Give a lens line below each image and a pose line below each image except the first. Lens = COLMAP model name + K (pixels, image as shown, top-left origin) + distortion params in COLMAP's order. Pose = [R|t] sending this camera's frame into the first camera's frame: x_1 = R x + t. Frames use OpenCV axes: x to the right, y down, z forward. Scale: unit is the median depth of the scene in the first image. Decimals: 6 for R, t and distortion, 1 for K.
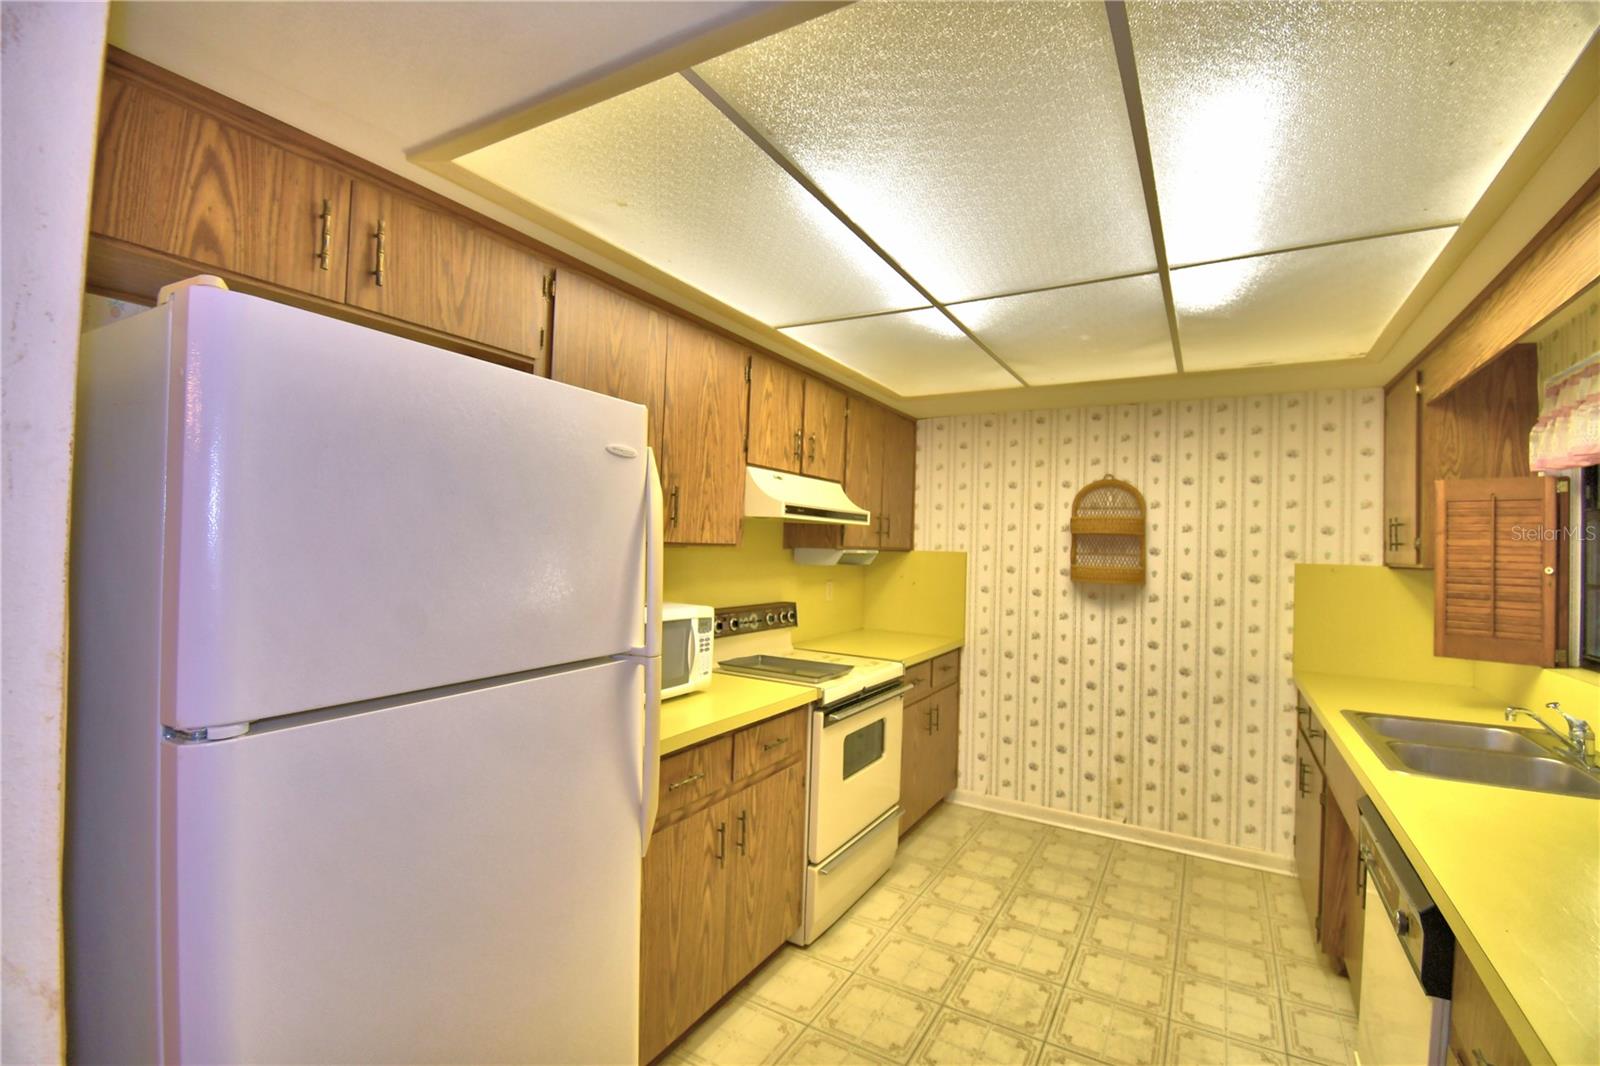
lens RADIAL K [[700.3, 0, 798.4], [0, 700.3, 533.5], [0, 0, 1]] dist [0.024019, -0.028994]
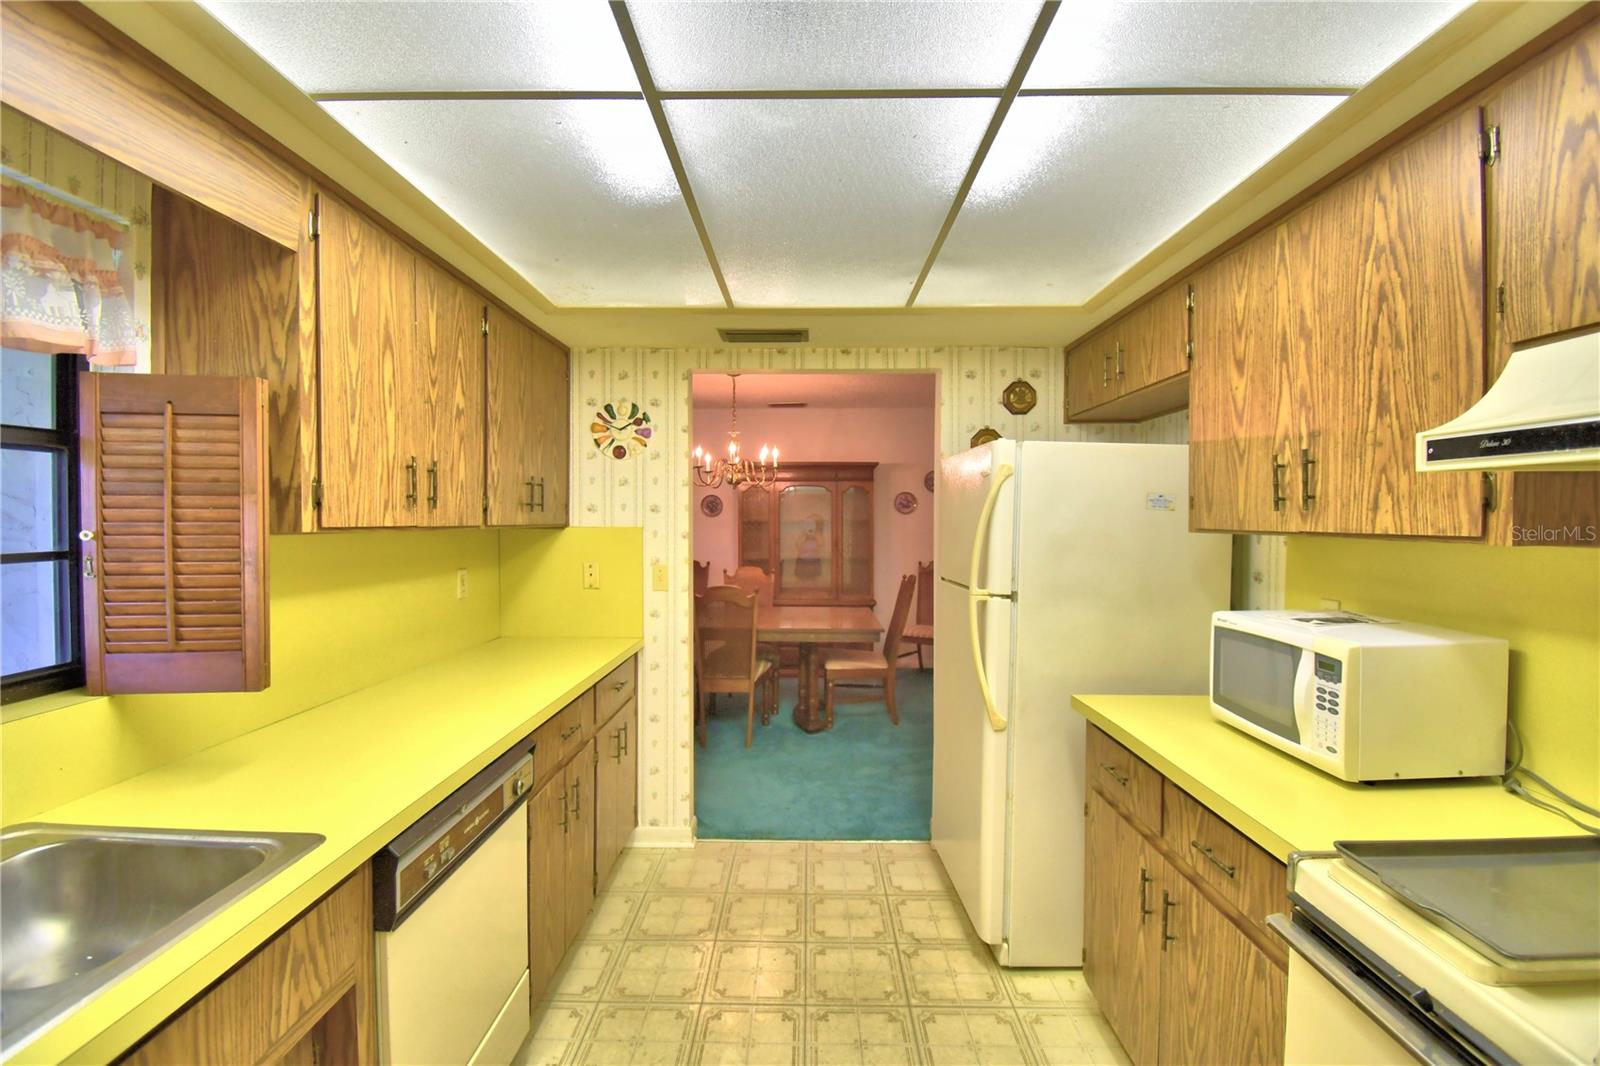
lens RADIAL K [[700.3, 0, 798.4], [0, 700.3, 533.5], [0, 0, 1]] dist [0.024019, -0.028994]
pose [[-0.871626, -0.019781, -0.489772, 0.421209], [-0.020736, 0.999779, -0.003476, 0.019231], [0.489732, 0.007126, -0.871844, 0.971448]]
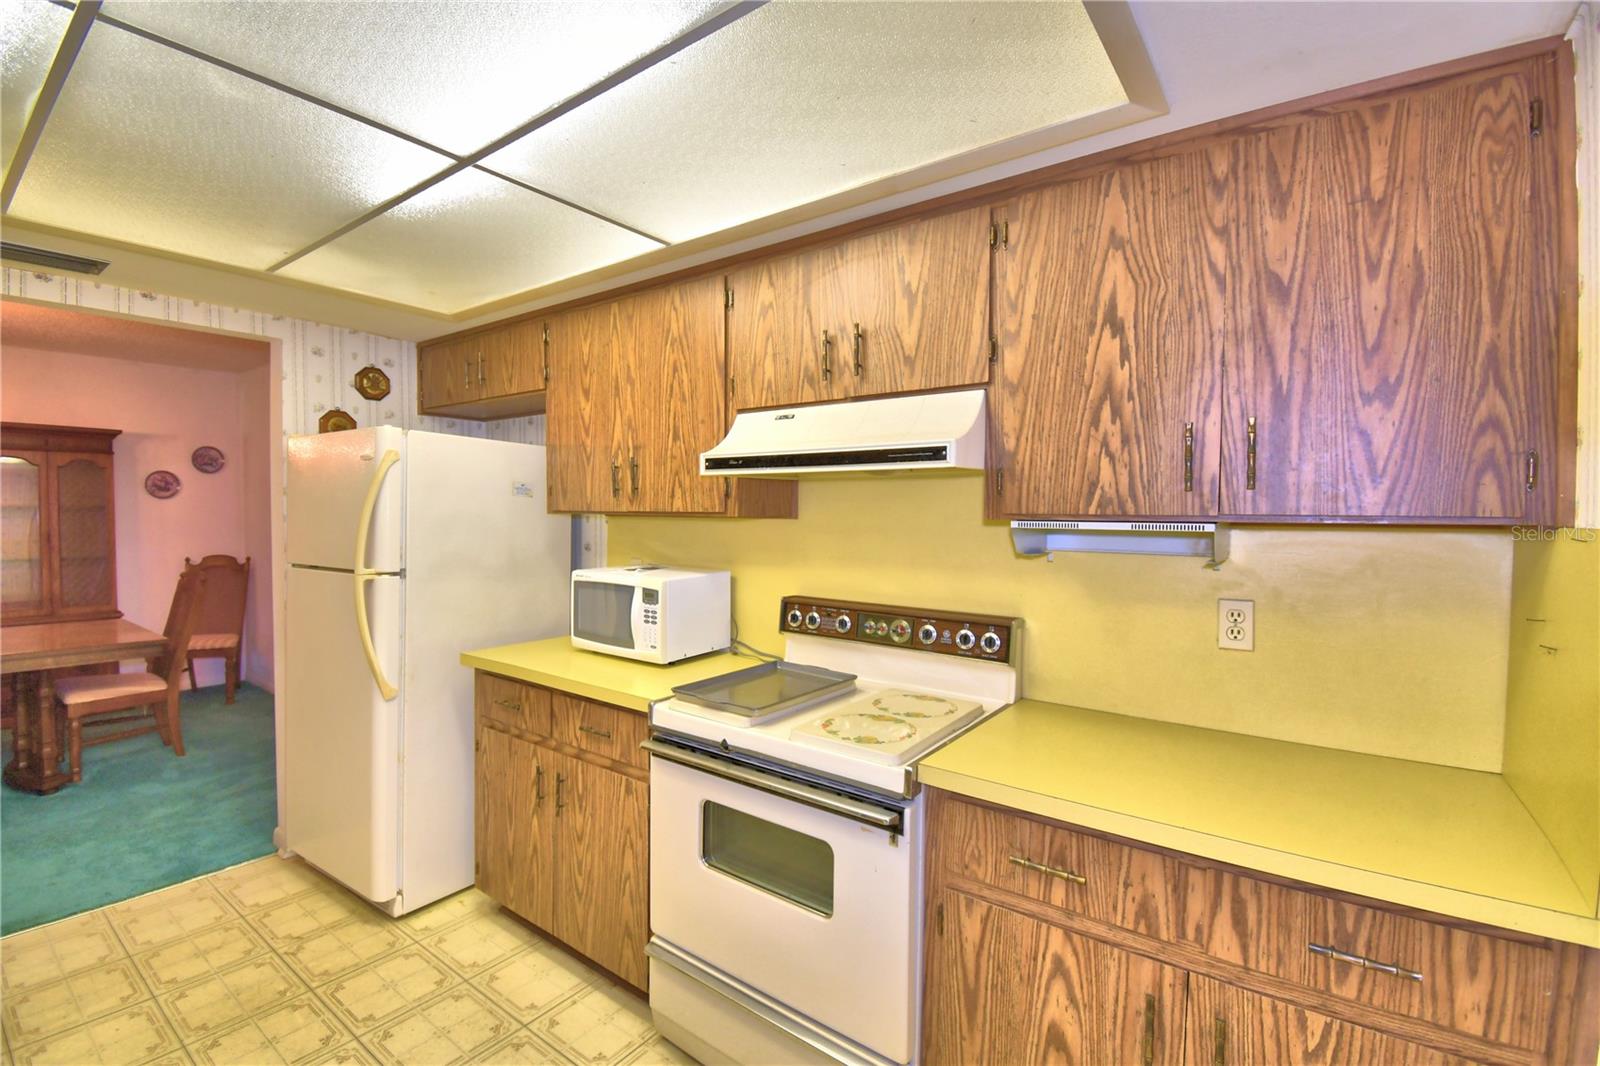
lens RADIAL K [[706.8, 0, 798.3], [0, 706.8, 534.8], [0, 0, 1]] dist [0.024212, -0.029487]
pose [[-0.108351, -0.000024, -0.994113, 0.604284], [0.001573, 0.999999, -0.000196, 0.034588], [0.994111, -0.001585, -0.108351, 0.973524]]
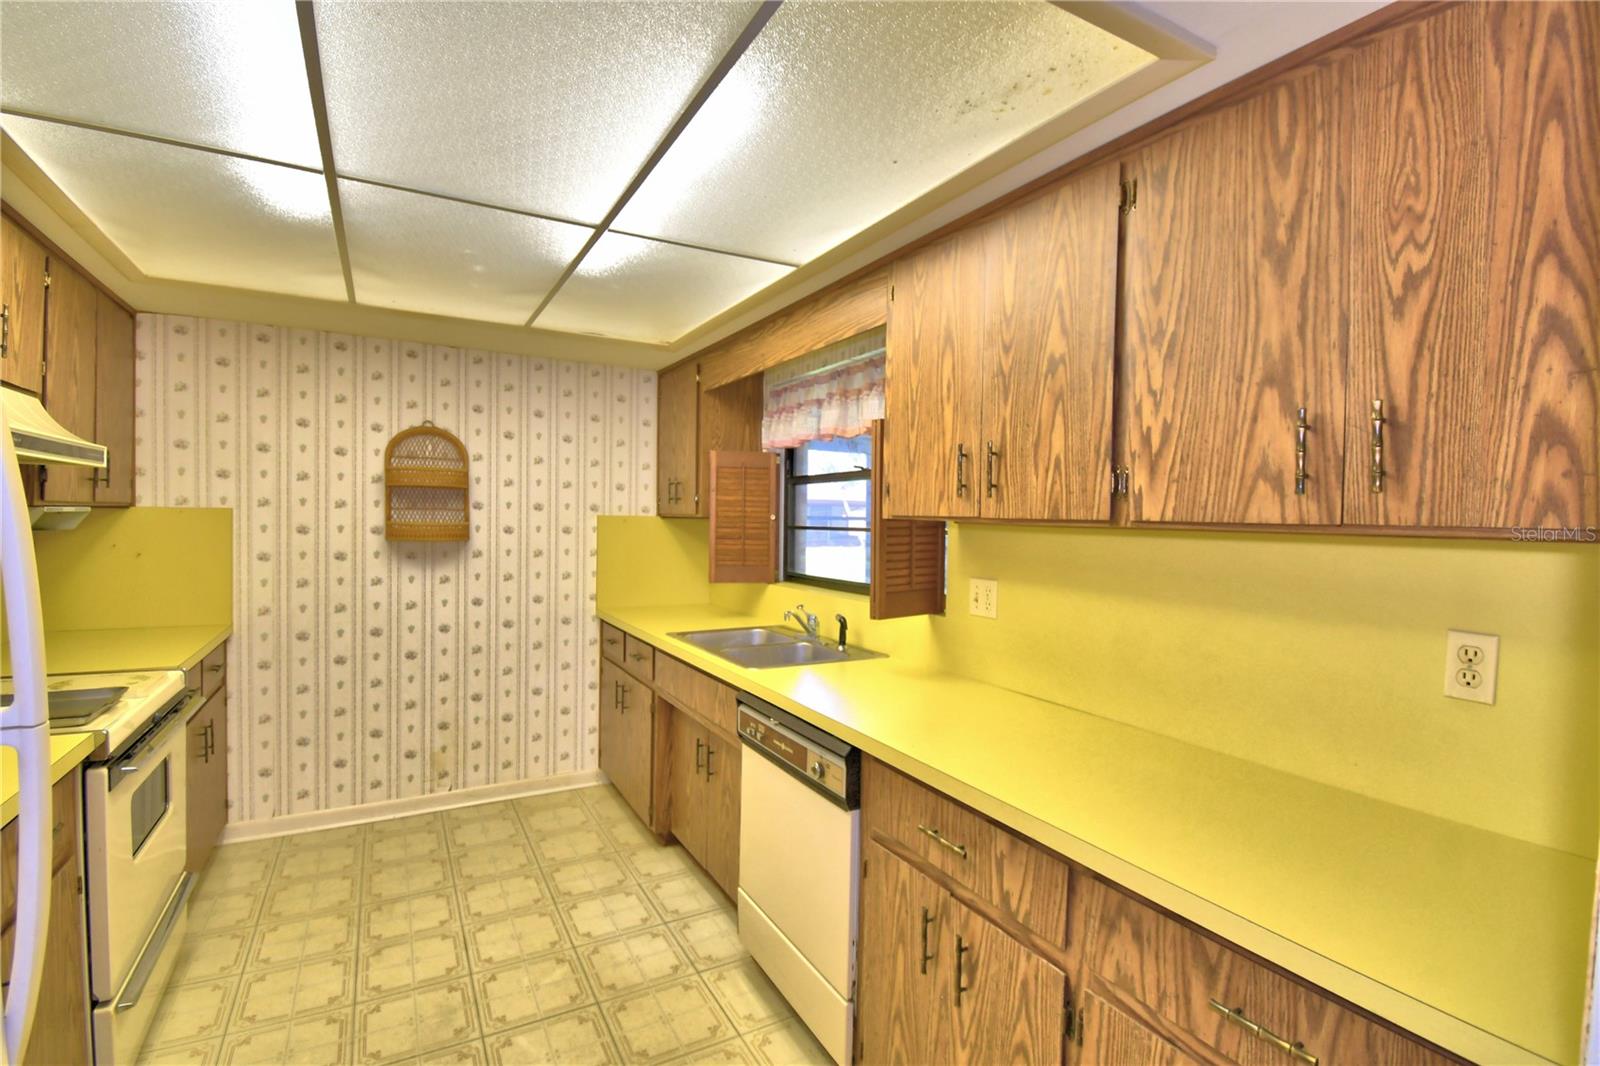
lens RADIAL K [[732.1, 0, 799.0], [0, 732.1, 534.9], [0, 0, 1]] dist [0.022387, -0.028201]
pose [[0.507070, -0.040702, 0.860943, -0.158477], [-0.016670, 0.998234, 0.057010, 0.000971], [-0.861744, -0.043260, 0.505496, 0.118391]]
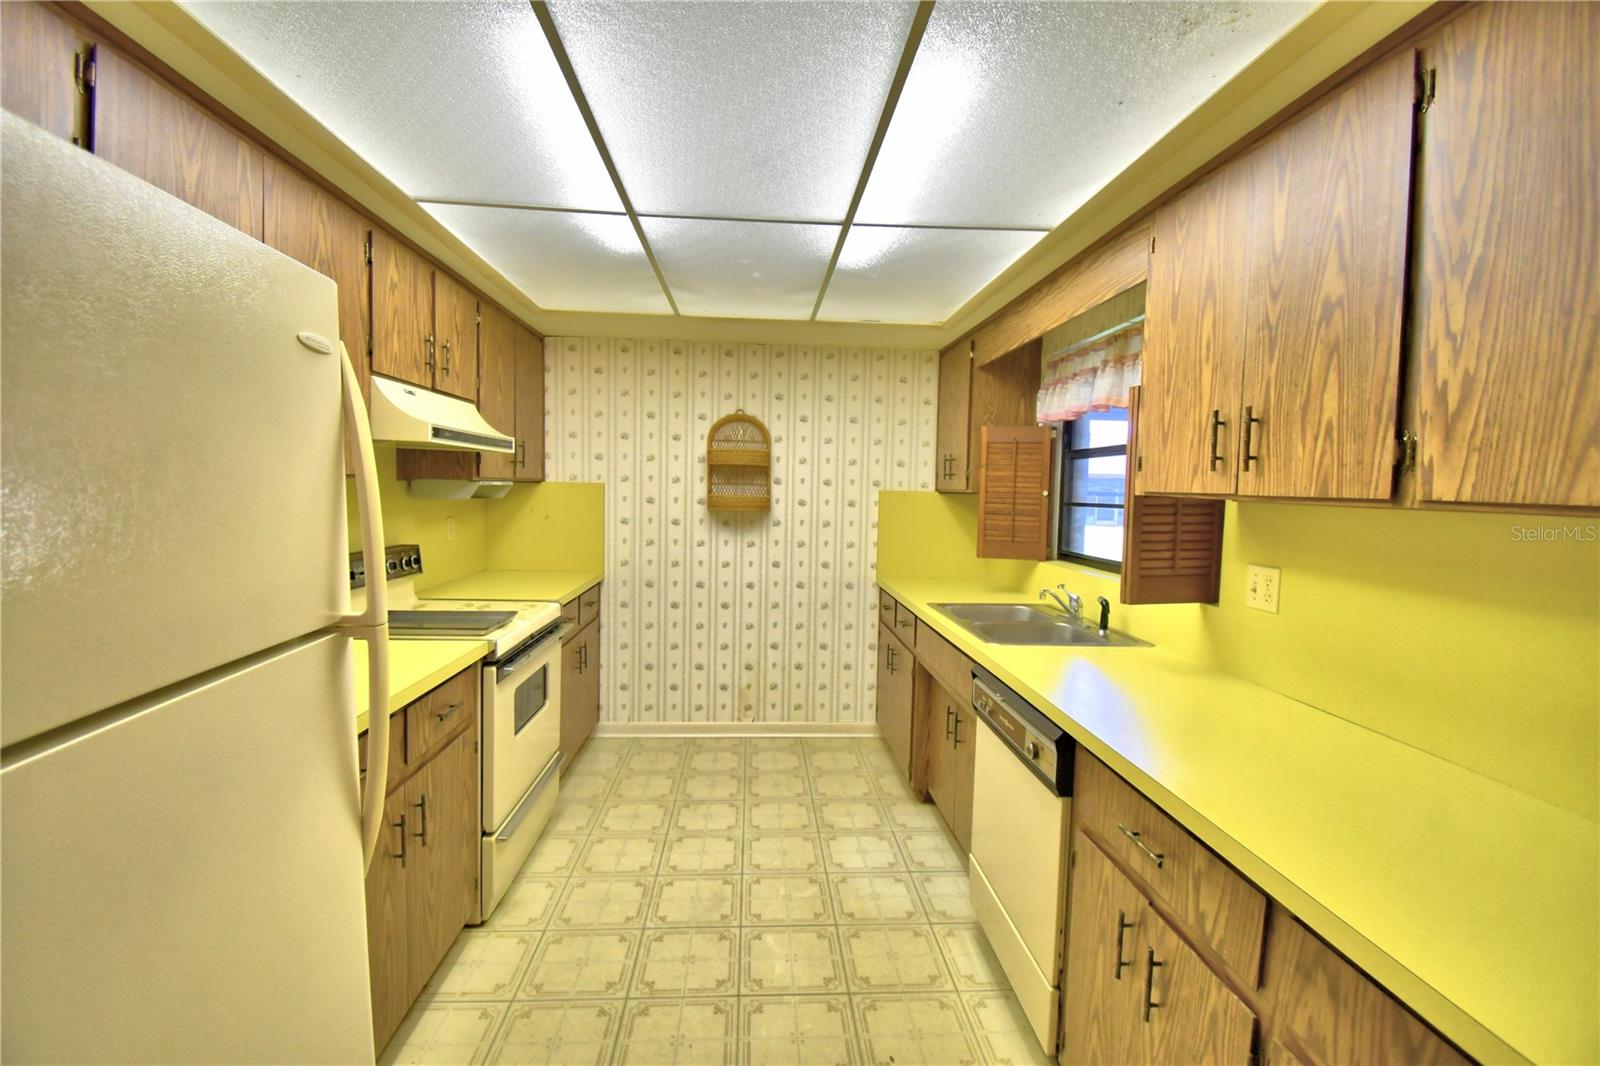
lens RADIAL K [[706.8, 0, 798.3], [0, 706.8, 534.8], [0, 0, 1]] dist [0.024212, -0.029487]
pose [[0.828448, -0.048057, 0.558000, -0.109650], [-0.008121, 0.995176, 0.097765, 0.000194], [-0.560007, -0.085525, 0.824062, 0.053287]]
